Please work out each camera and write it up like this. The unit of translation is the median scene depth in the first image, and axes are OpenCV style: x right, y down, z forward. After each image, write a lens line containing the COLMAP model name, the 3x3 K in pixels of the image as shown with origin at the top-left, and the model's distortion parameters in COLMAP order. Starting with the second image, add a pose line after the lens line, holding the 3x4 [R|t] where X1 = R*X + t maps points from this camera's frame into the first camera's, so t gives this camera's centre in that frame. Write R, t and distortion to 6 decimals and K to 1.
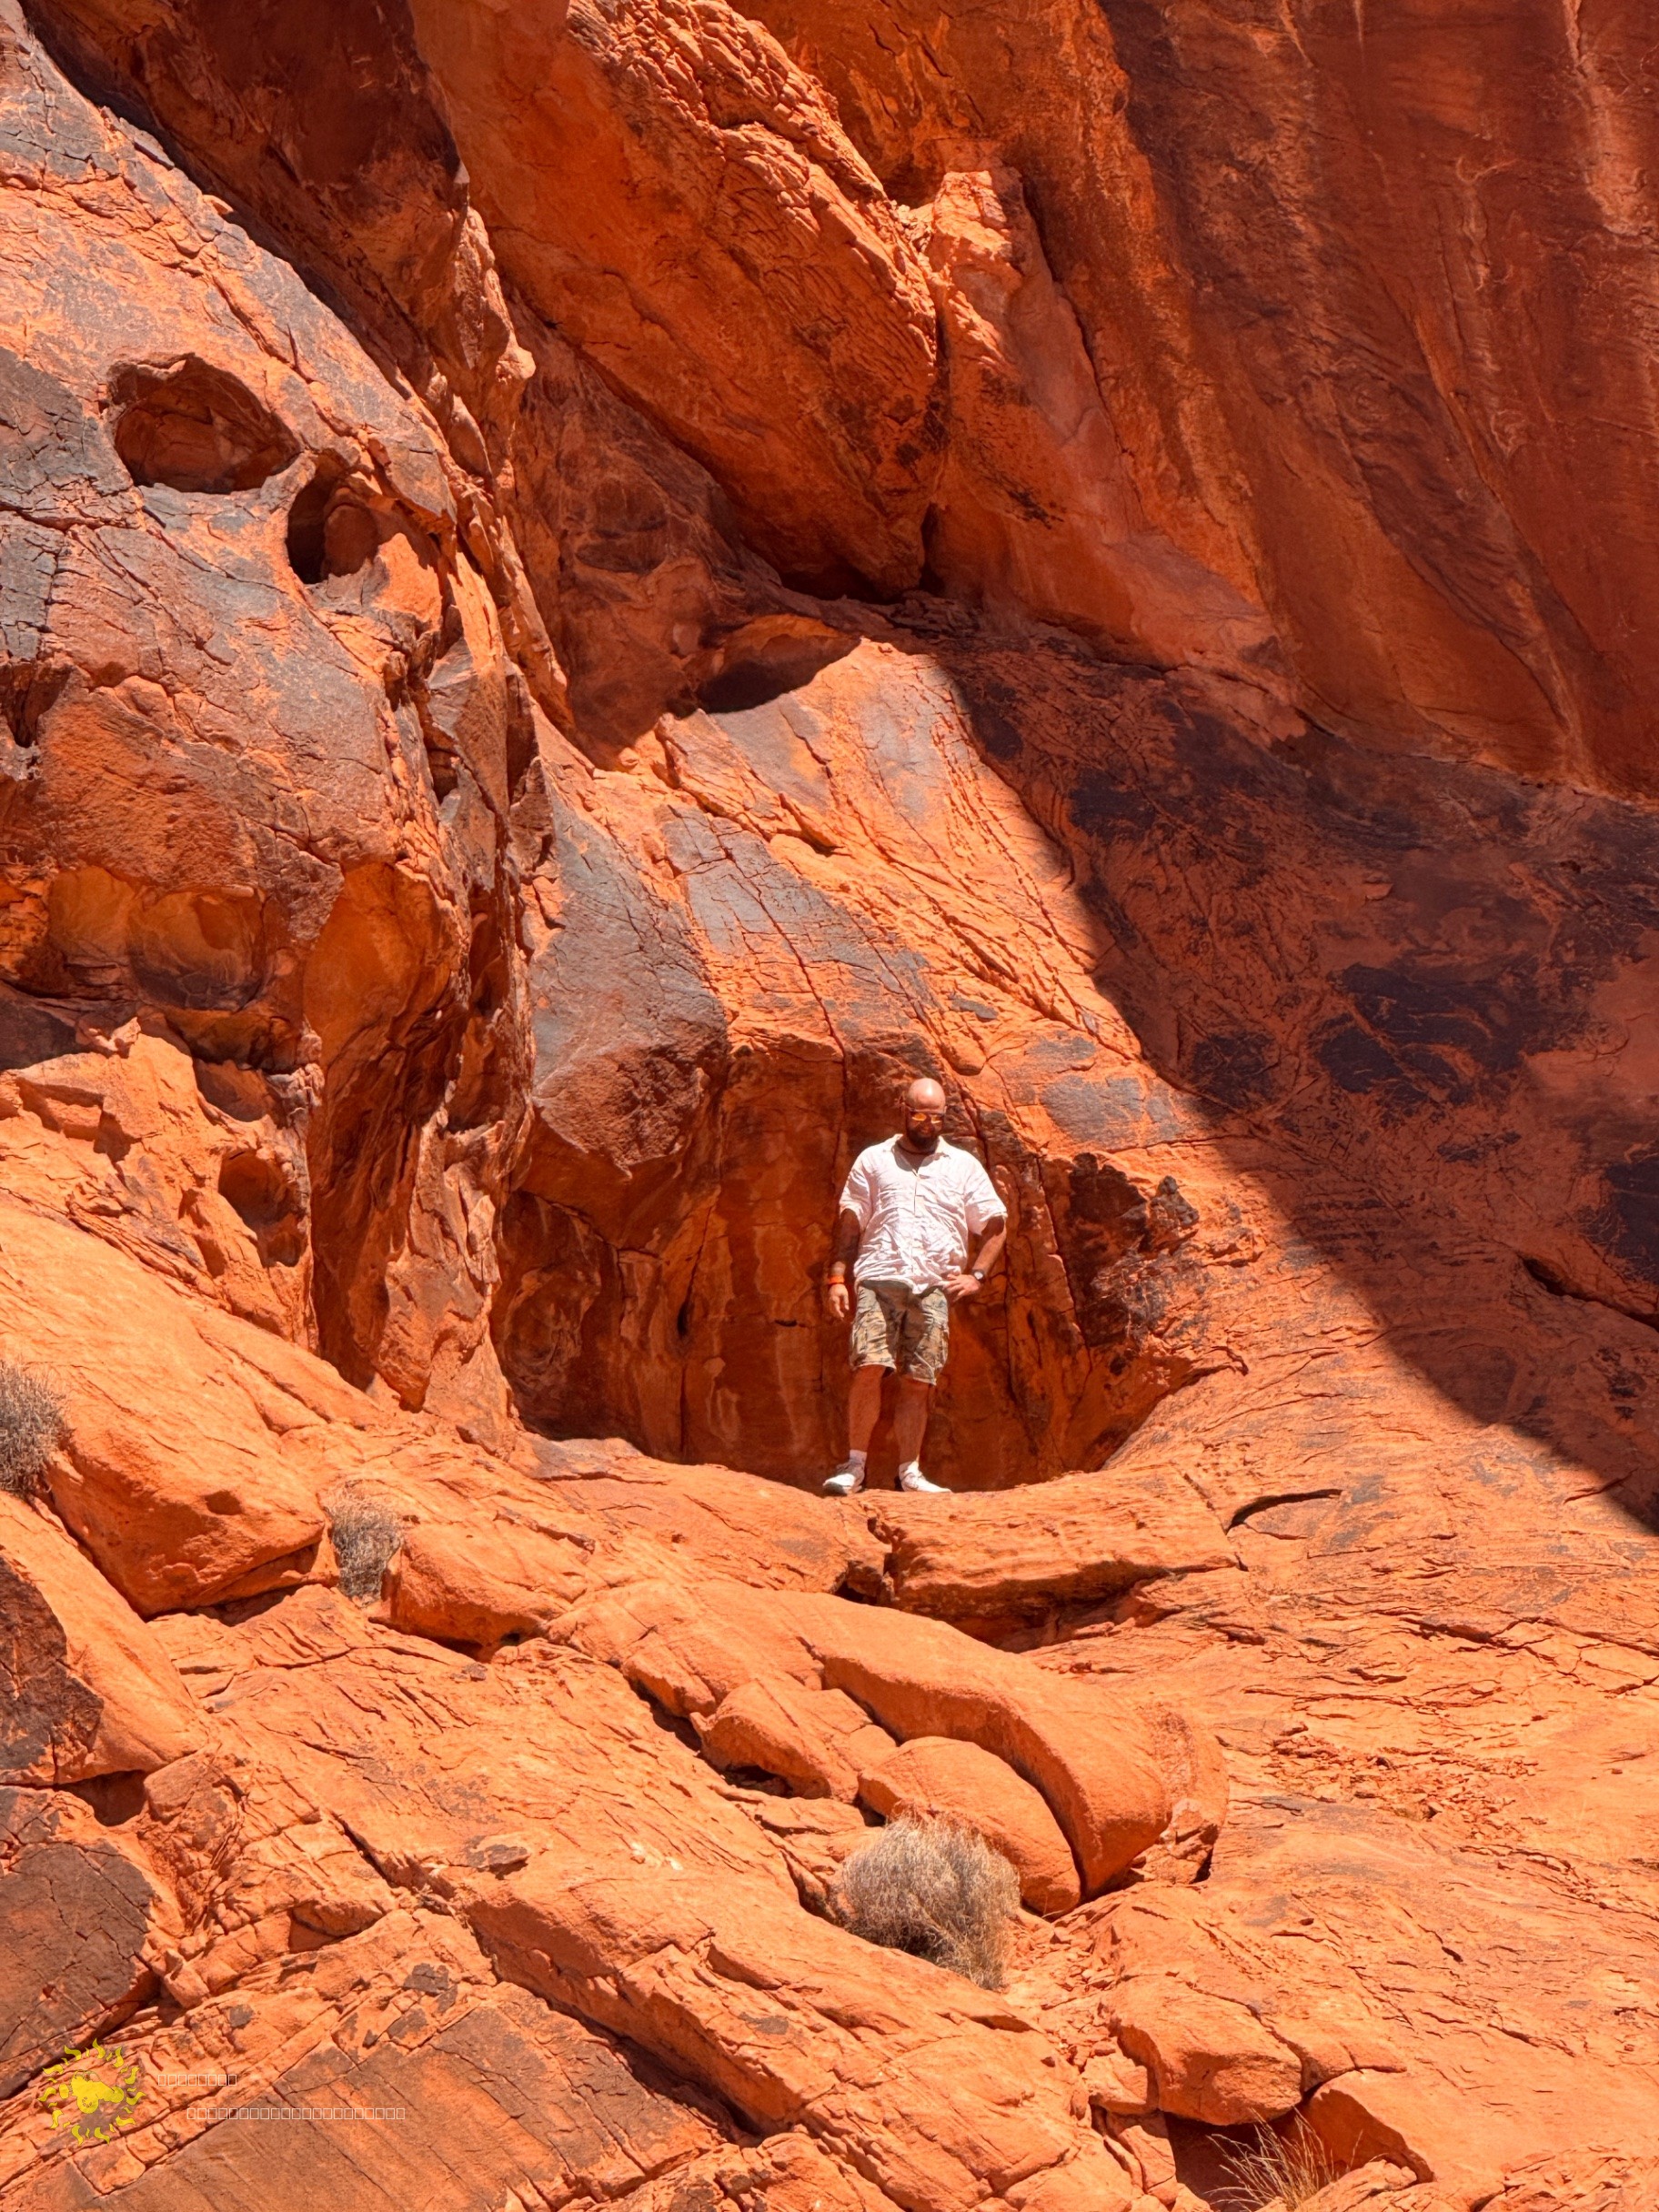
lens RADIAL K [[13500.1, 0, 829.5], [0, 13500.1, 1106.0], [0, 0, 1]] dist [-0.125823, 30.856837]
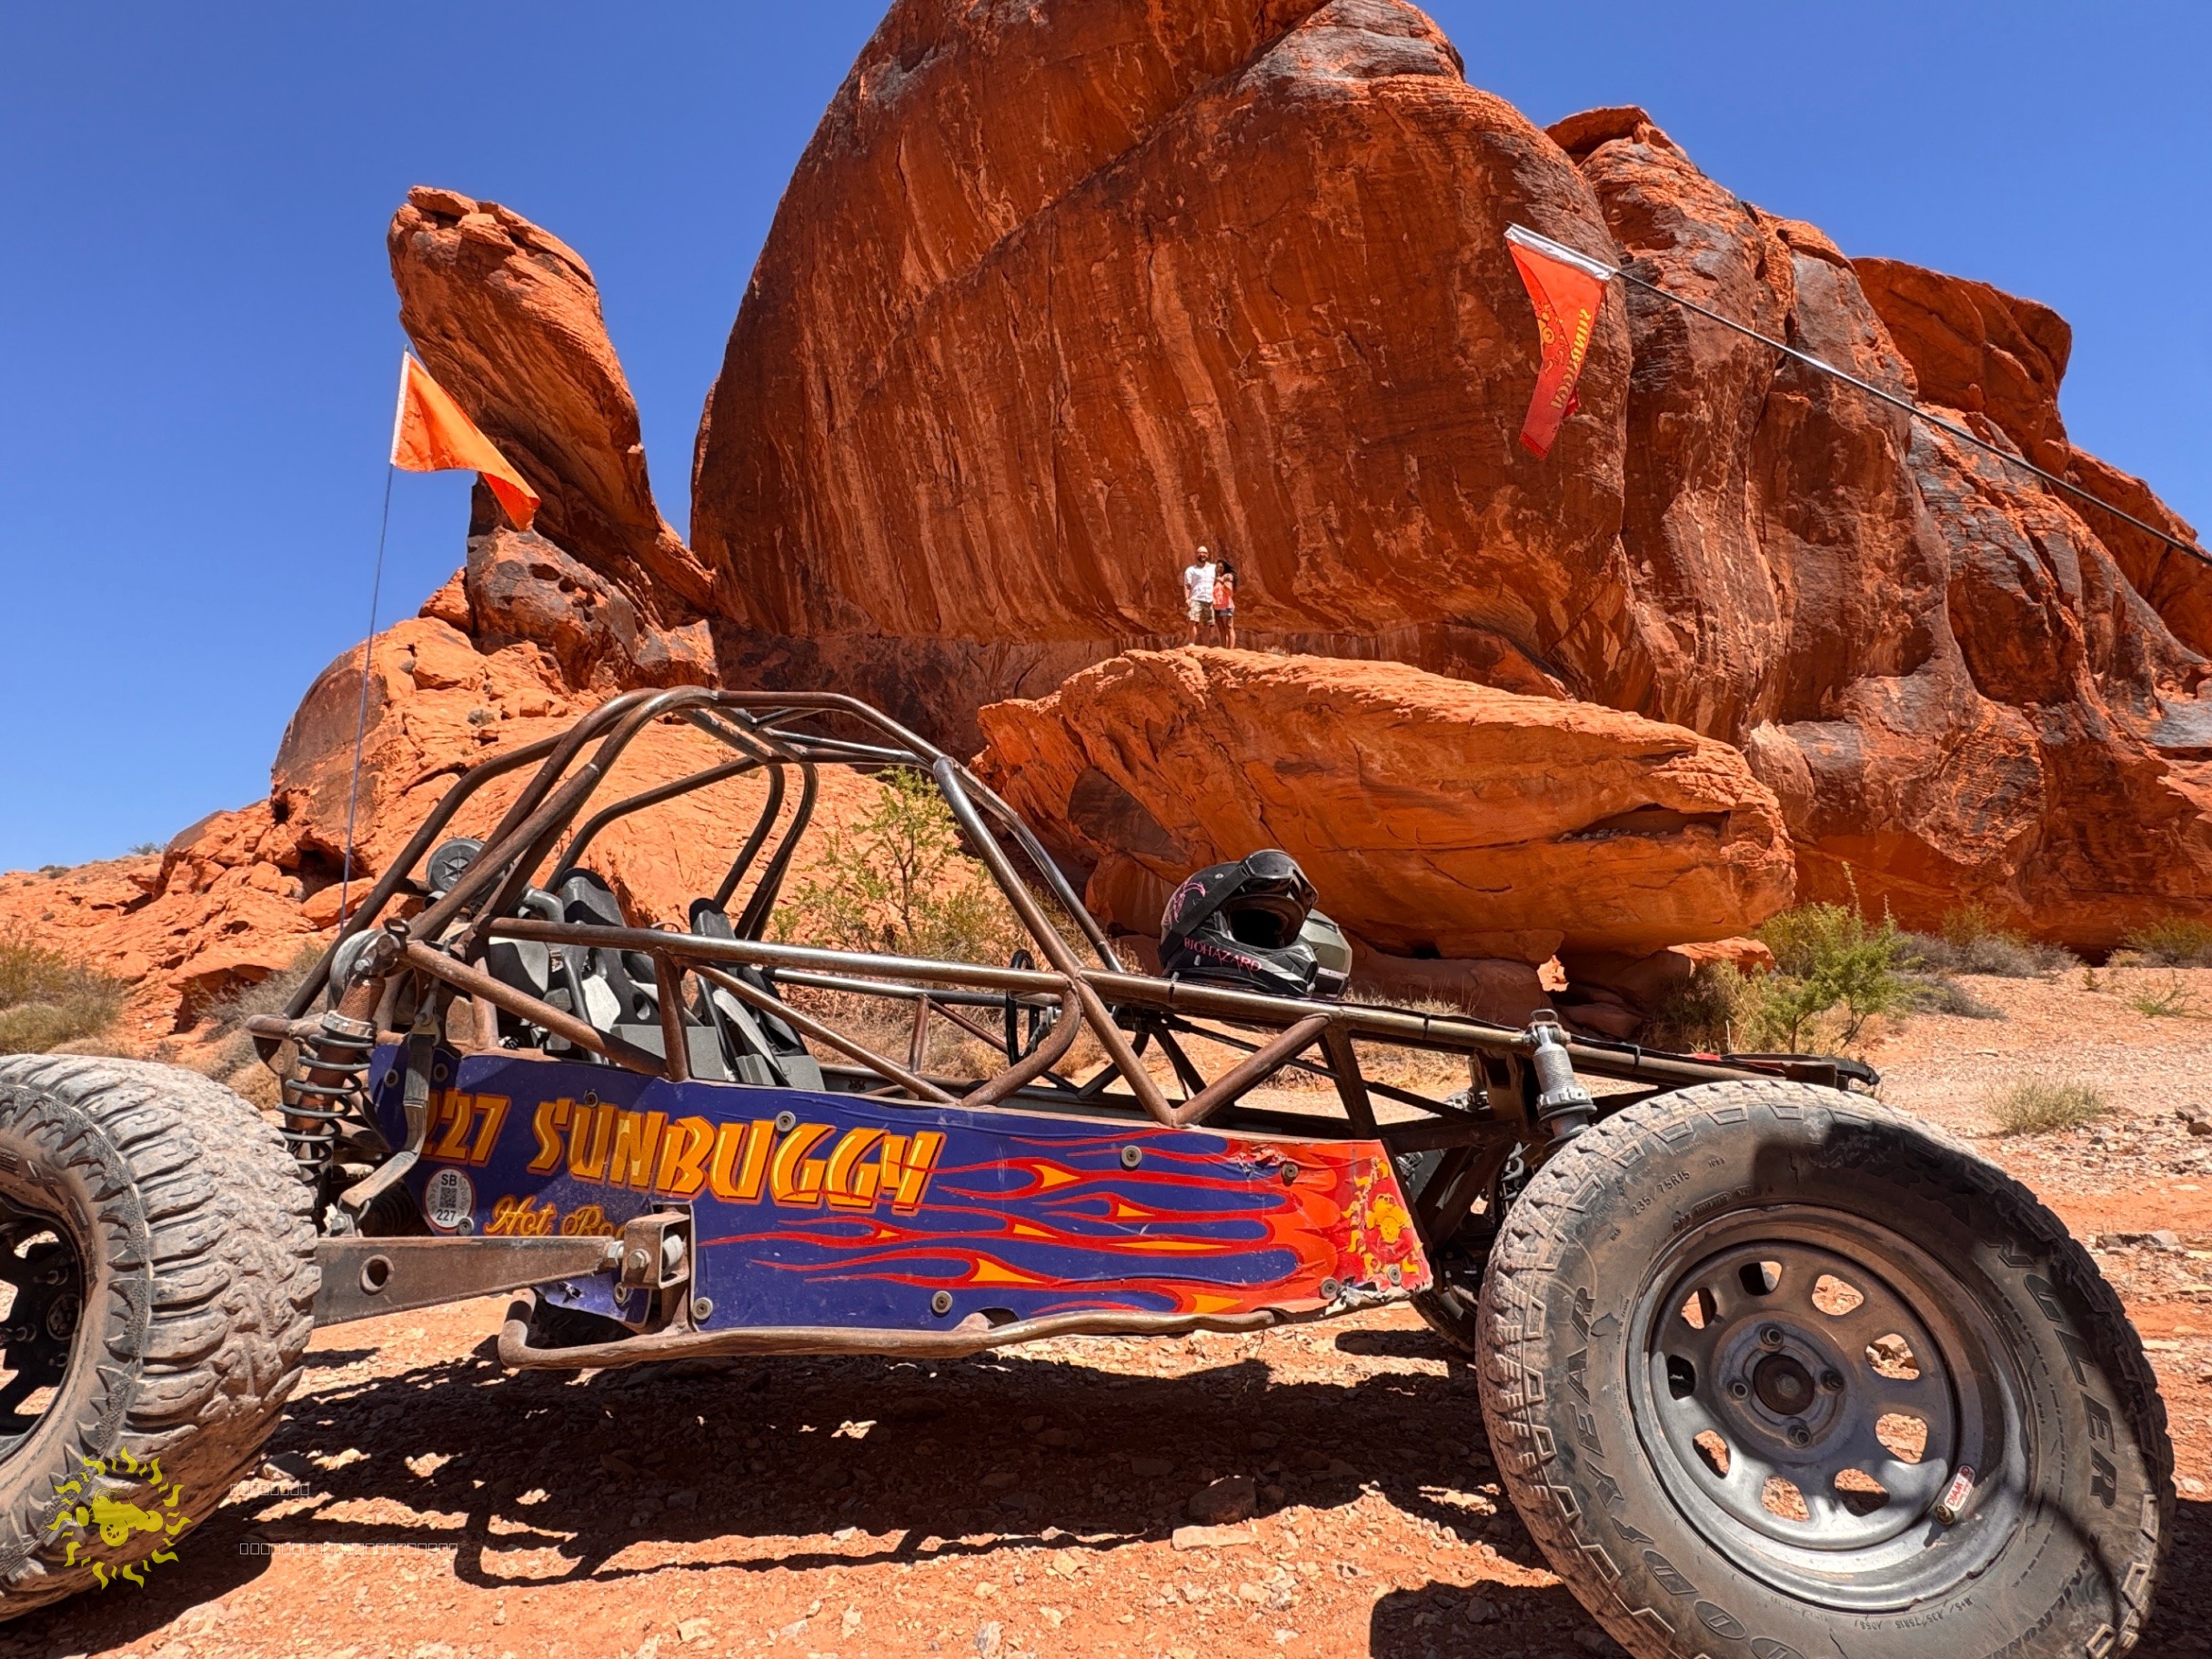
lens RADIAL K [[1160.4, 0, 1102.0], [0, 1160.4, 825.5], [0, 0, 1]] dist [0.001103, 0.001022]
pose [[0.999840, -0.001946, 0.017807, 0.256534], [0.001005, 0.998611, 0.052683, 0.062513], [-0.017885, -0.052656, 0.998453, 0.229365]]
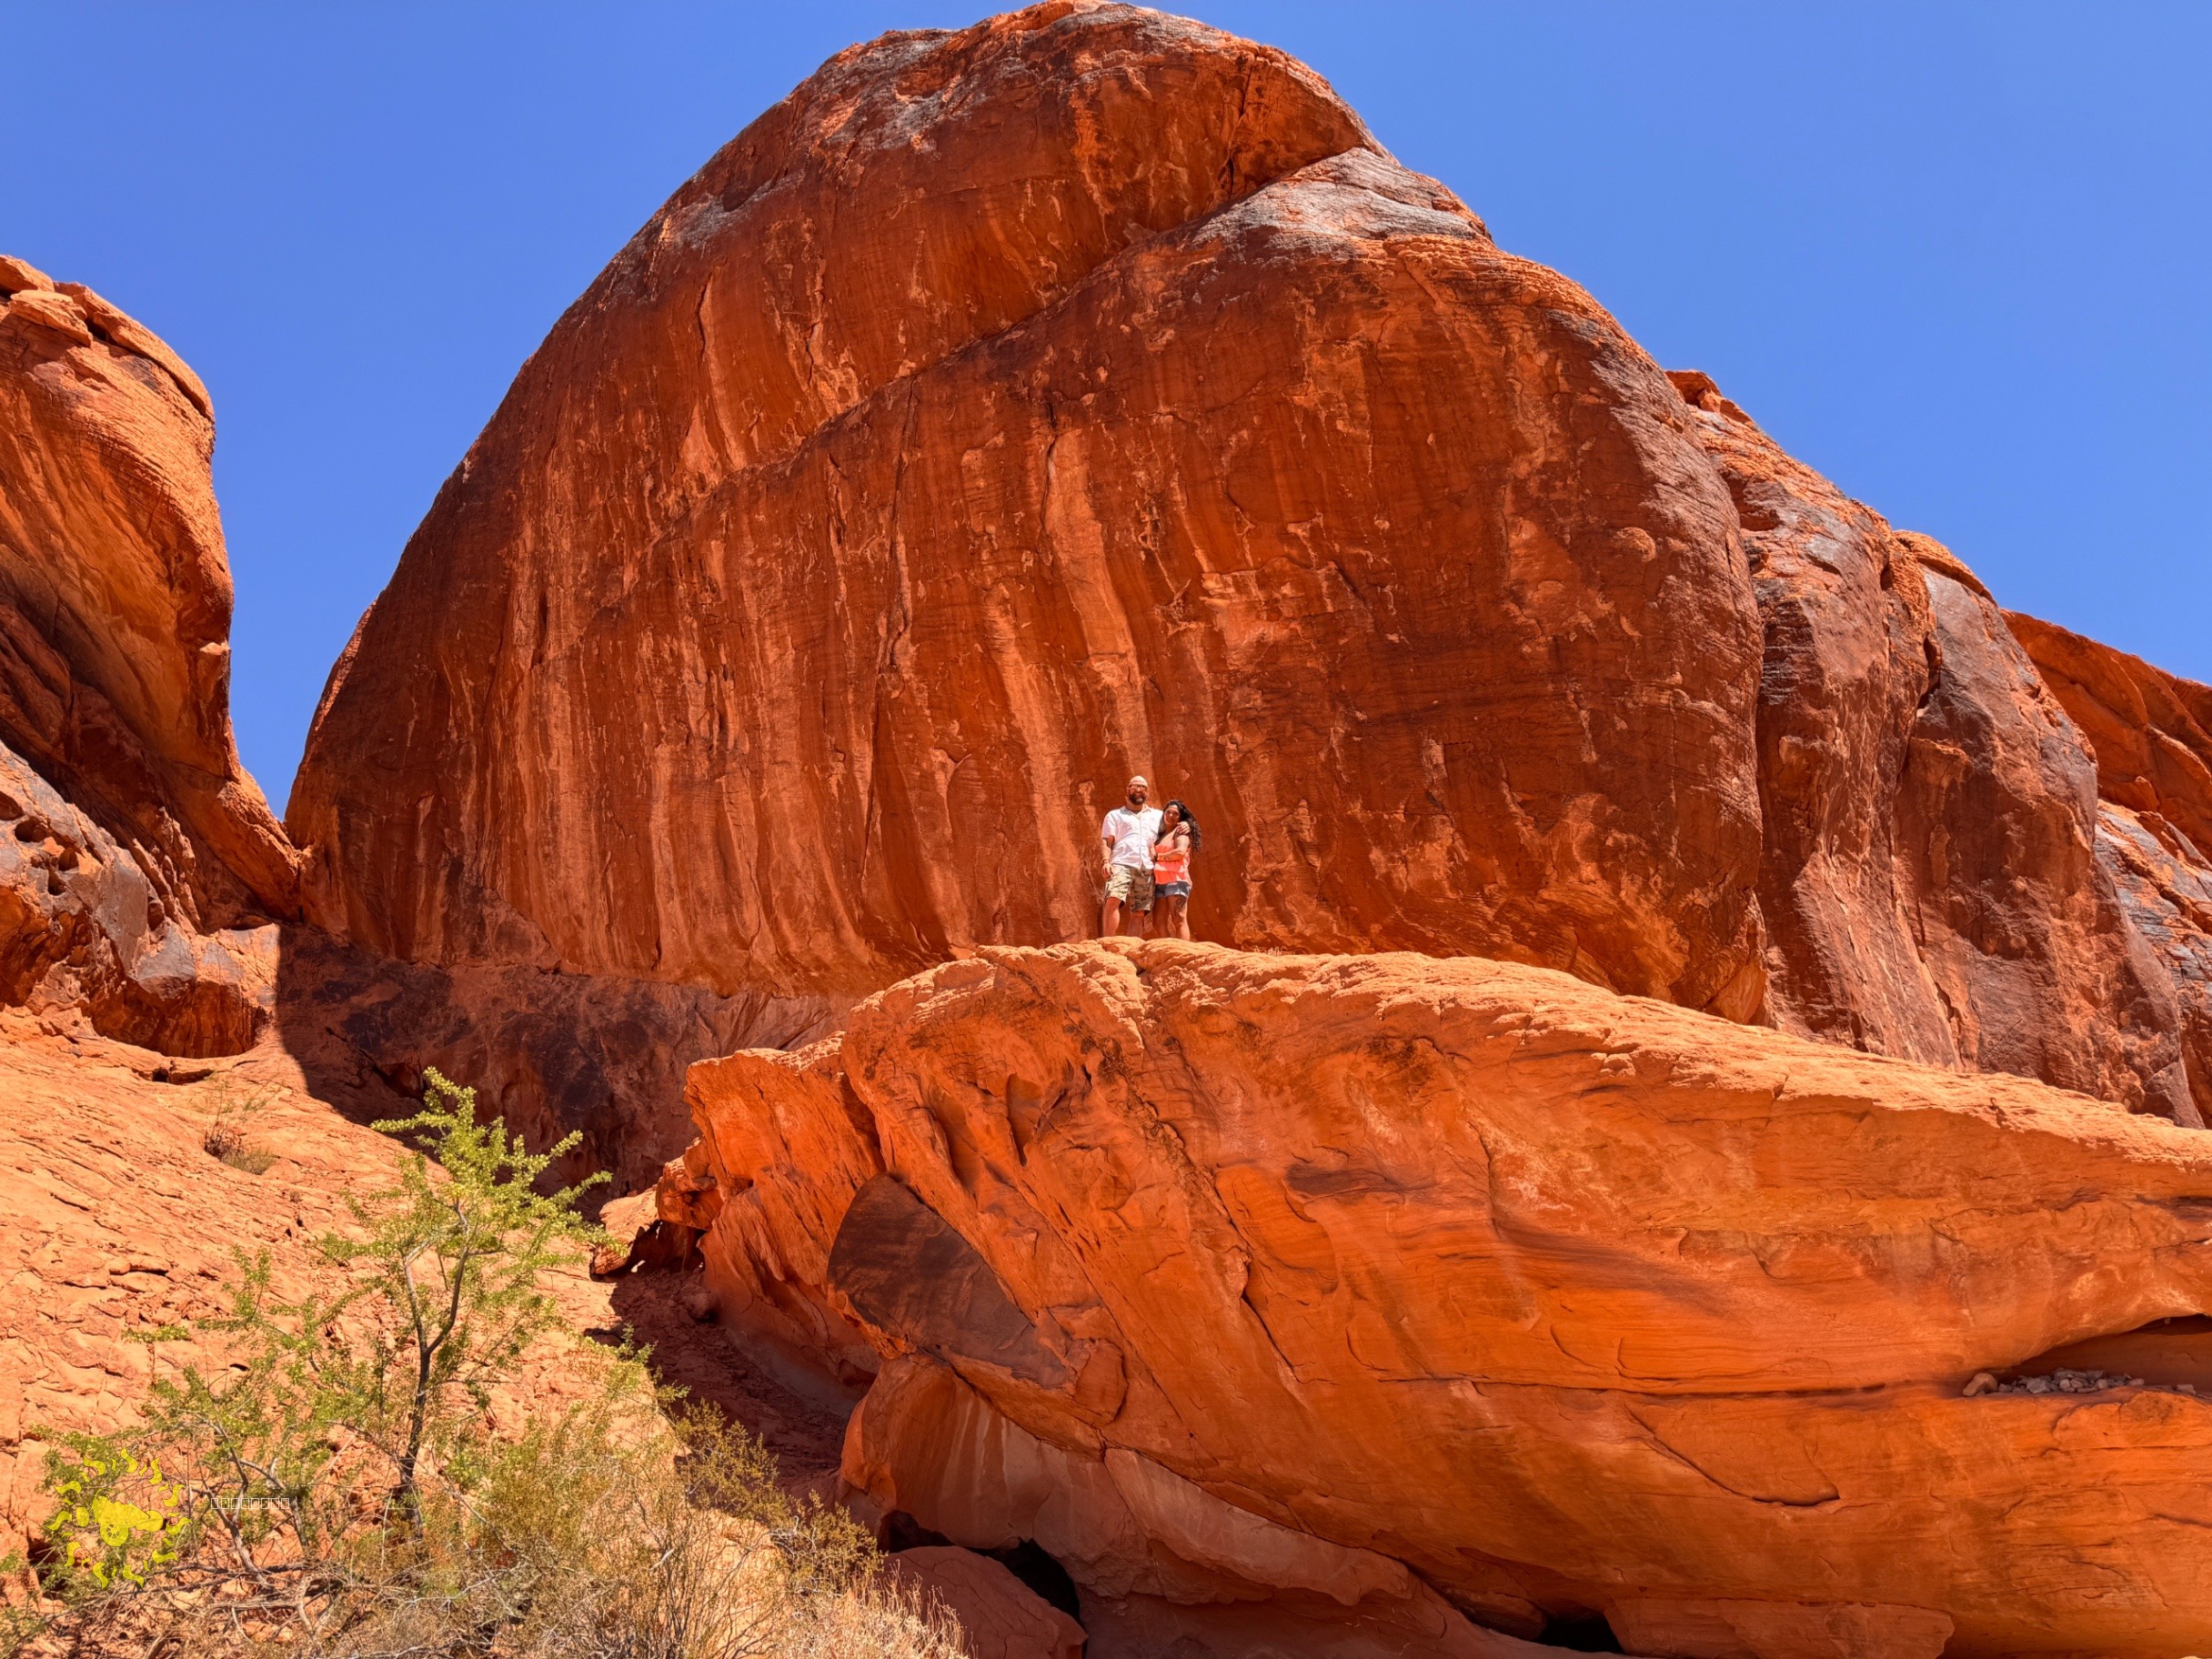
lens RADIAL K [[1543.3, 0, 1102.0], [0, 1543.3, 833.1], [0, 0, 1]] dist [0.064125, -0.078788]
pose [[0.984844, 0.114302, 0.130450, 0.255170], [-0.076941, 0.961988, -0.262028, 0.072985], [-0.155441, 0.248020, 0.956203, 0.333541]]
